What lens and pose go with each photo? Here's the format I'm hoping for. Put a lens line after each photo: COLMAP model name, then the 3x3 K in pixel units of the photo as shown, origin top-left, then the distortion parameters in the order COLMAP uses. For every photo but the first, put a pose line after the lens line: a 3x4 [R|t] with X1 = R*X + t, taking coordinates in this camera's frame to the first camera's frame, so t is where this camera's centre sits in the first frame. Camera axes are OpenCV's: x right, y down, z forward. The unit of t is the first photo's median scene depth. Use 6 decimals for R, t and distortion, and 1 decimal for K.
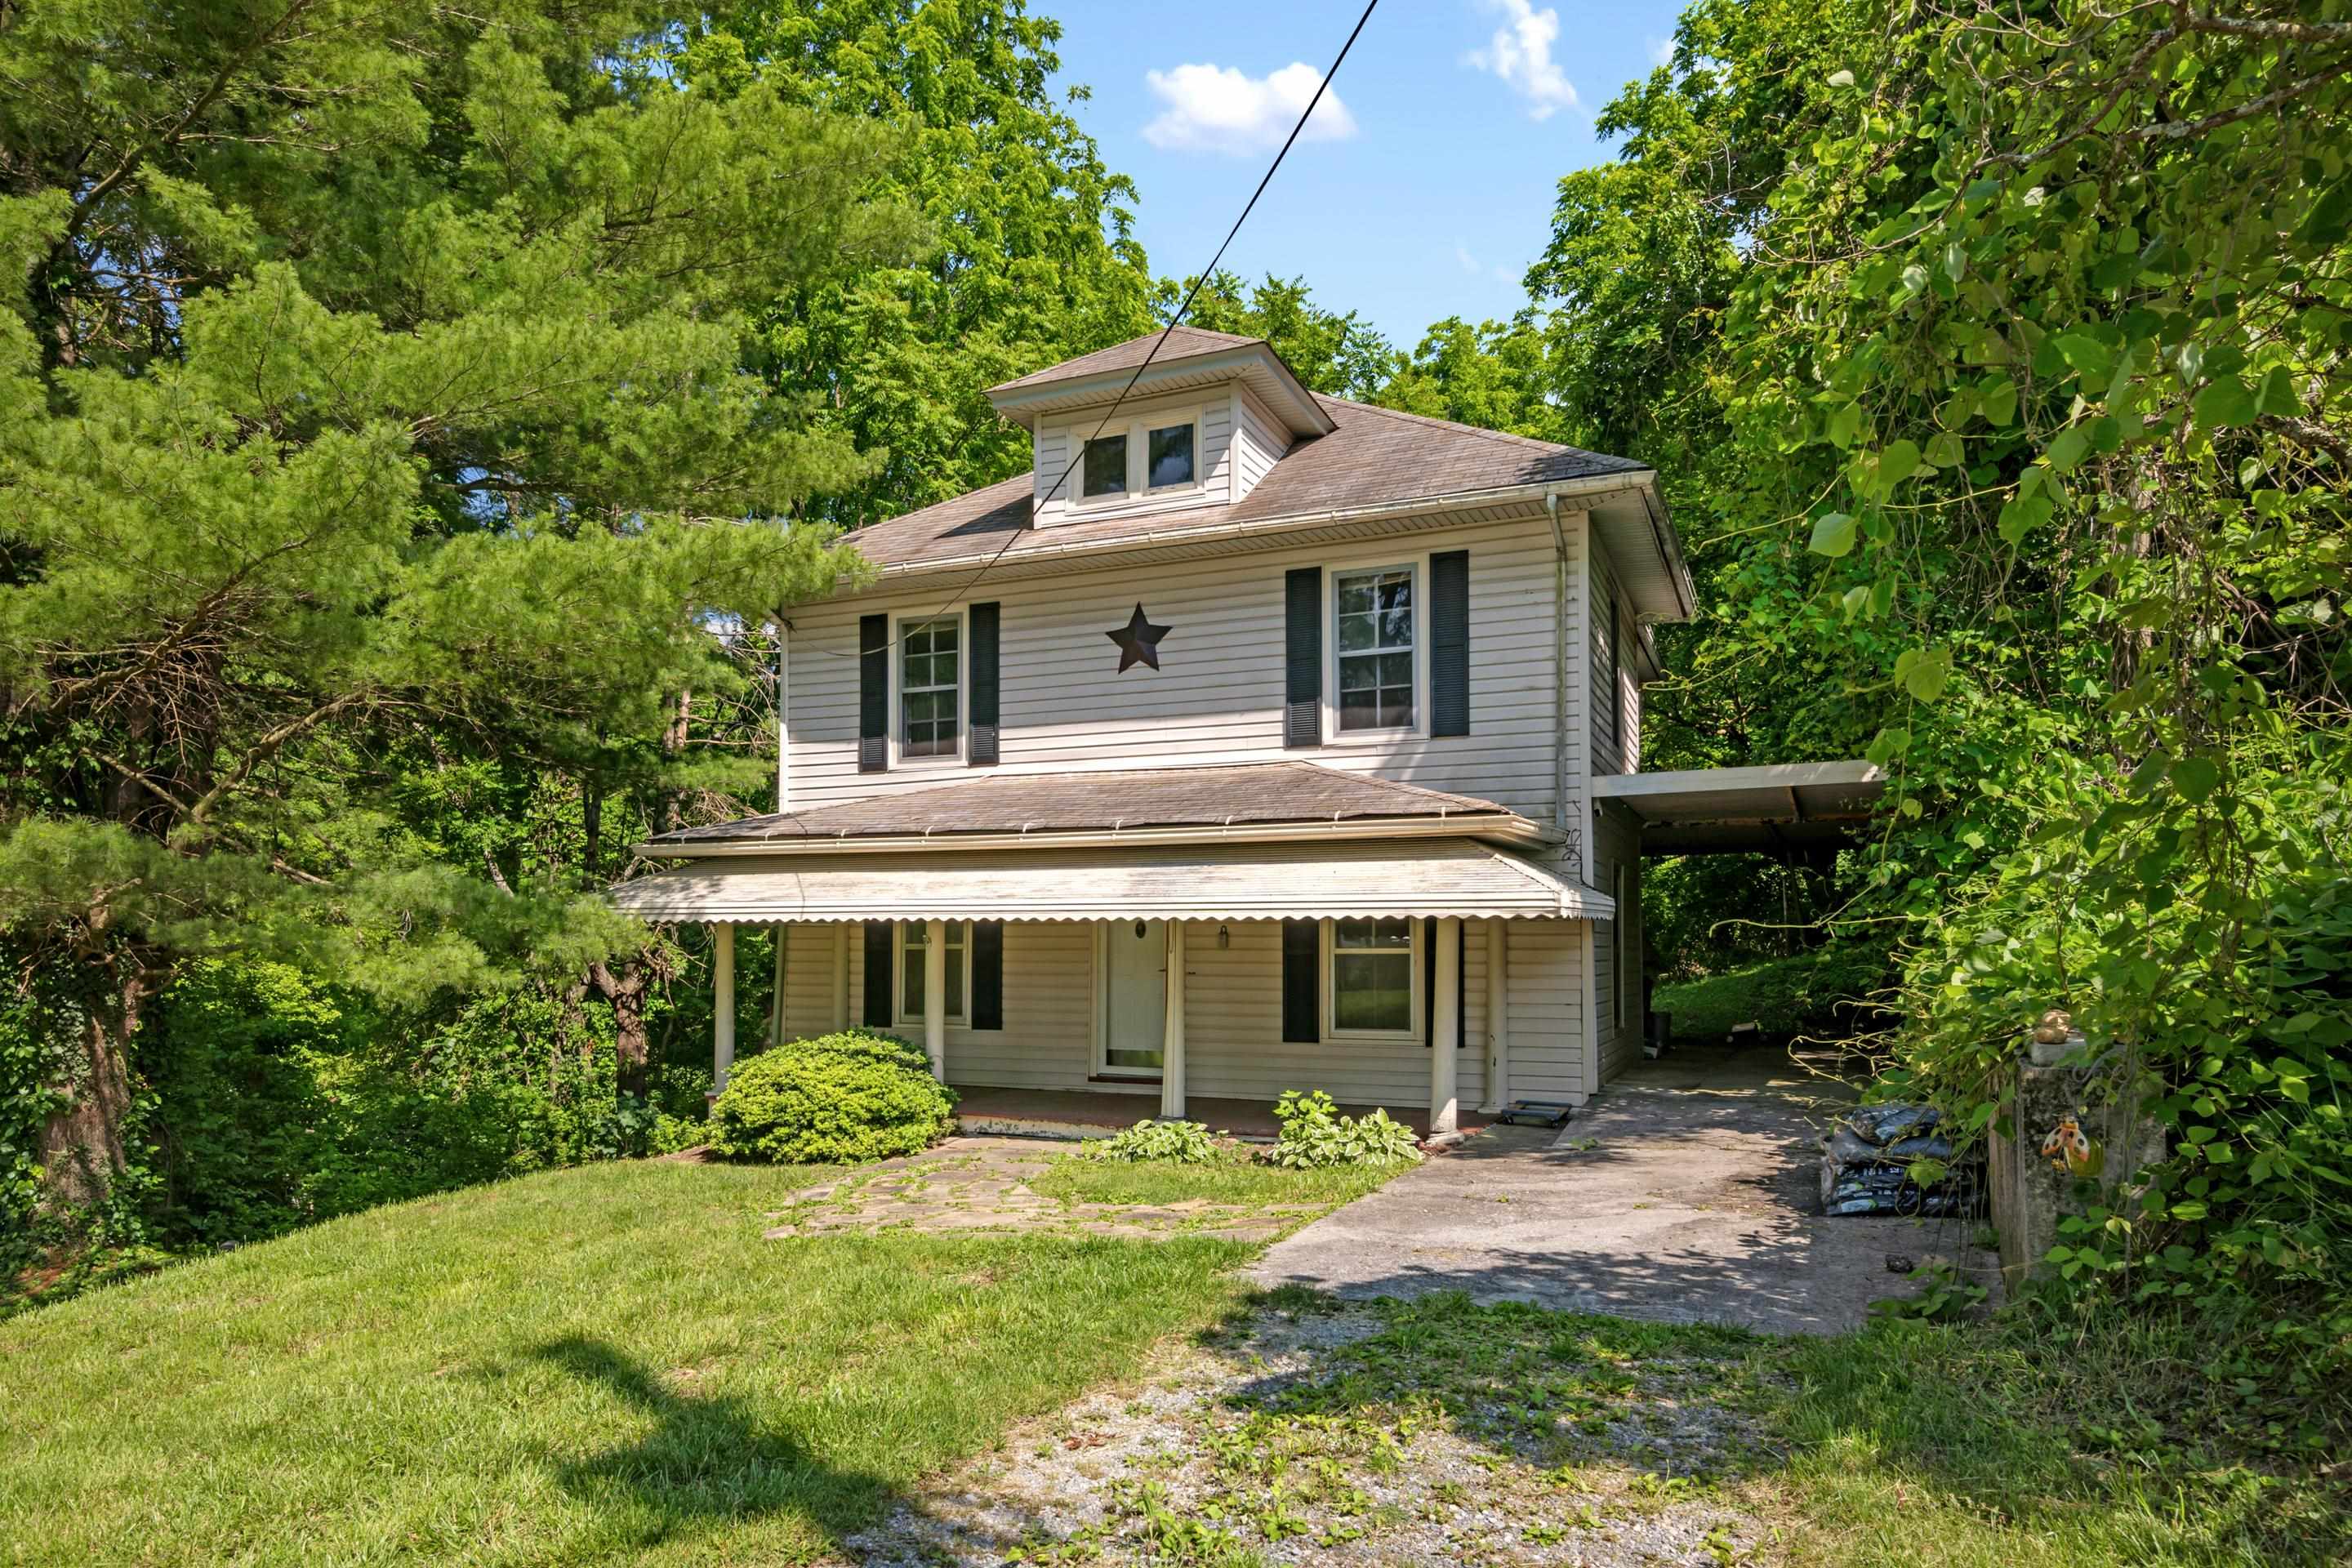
lens RADIAL K [[1765.9, 0, 1176.0], [0, 1765.9, 784.0], [0, 0, 1]] dist [-0.005787, -0.000833]
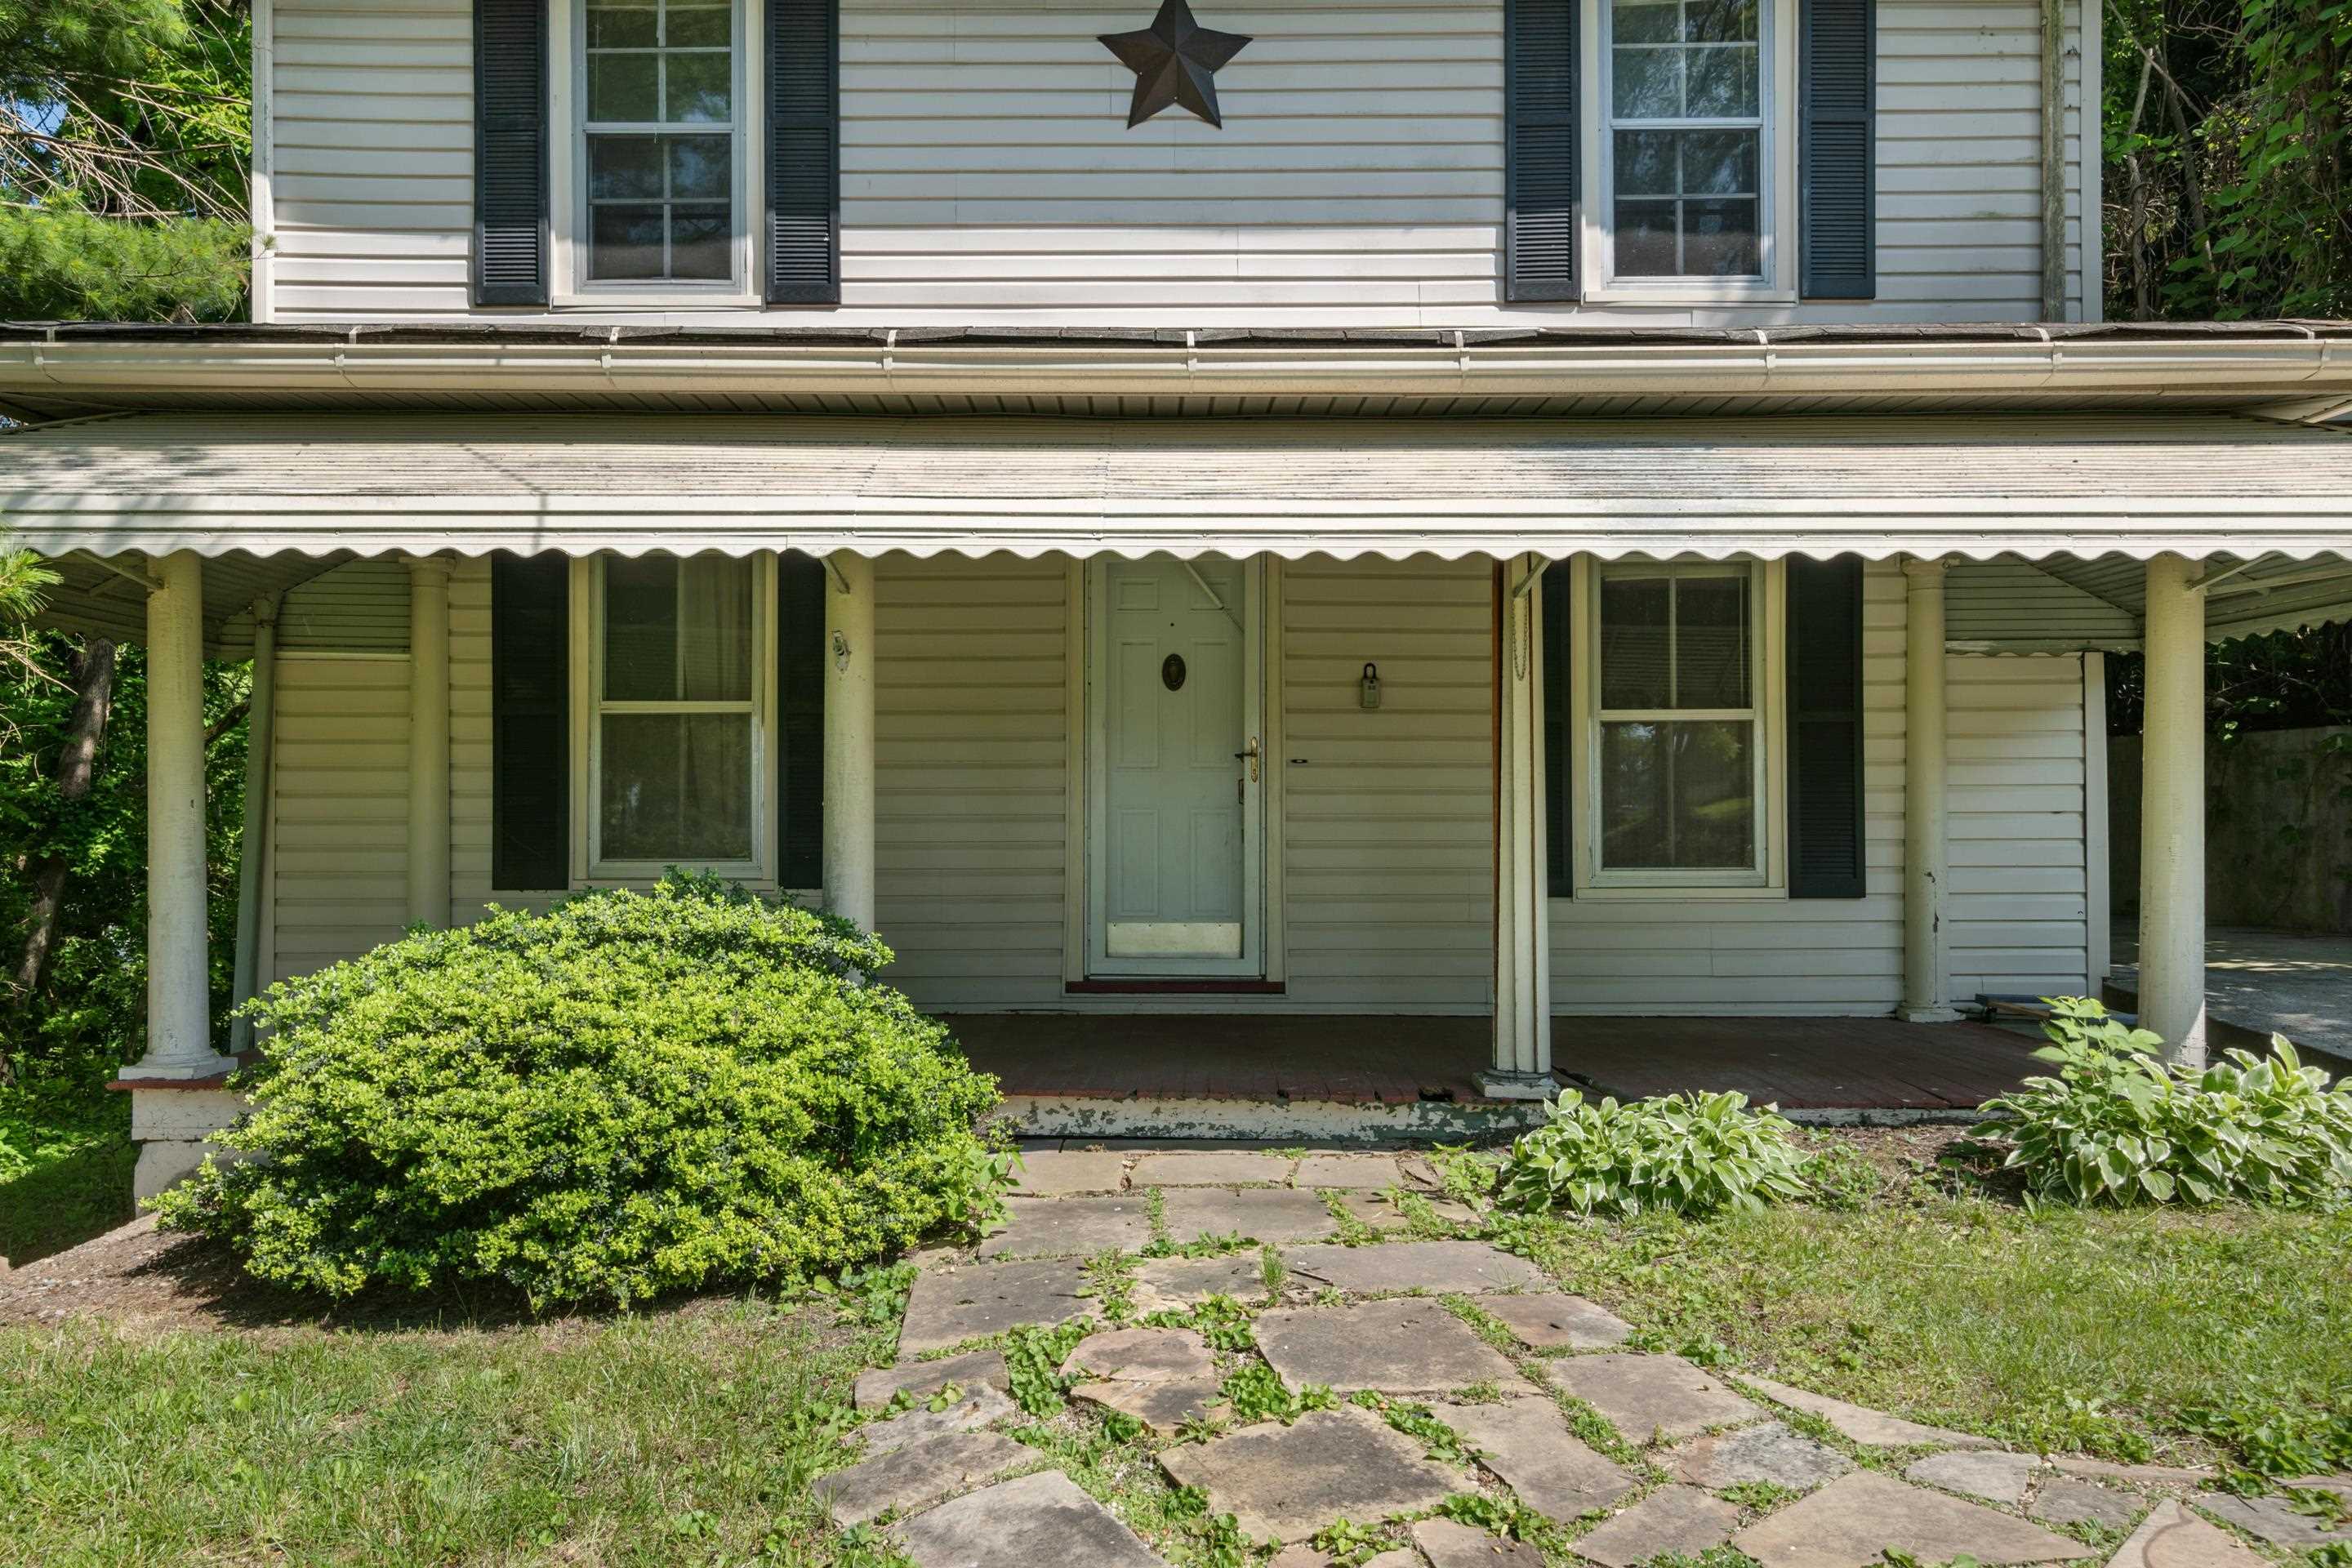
lens RADIAL K [[1677.8, 0, 1176.0], [0, 1677.8, 784.0], [0, 0, 1]] dist [0.000144, -0.001700]
pose [[0.905907, 0.009407, 0.423373, -0.223867], [-0.034018, 0.998139, 0.050613, 0.095352], [-0.422109, -0.060253, 0.904541, 0.625631]]
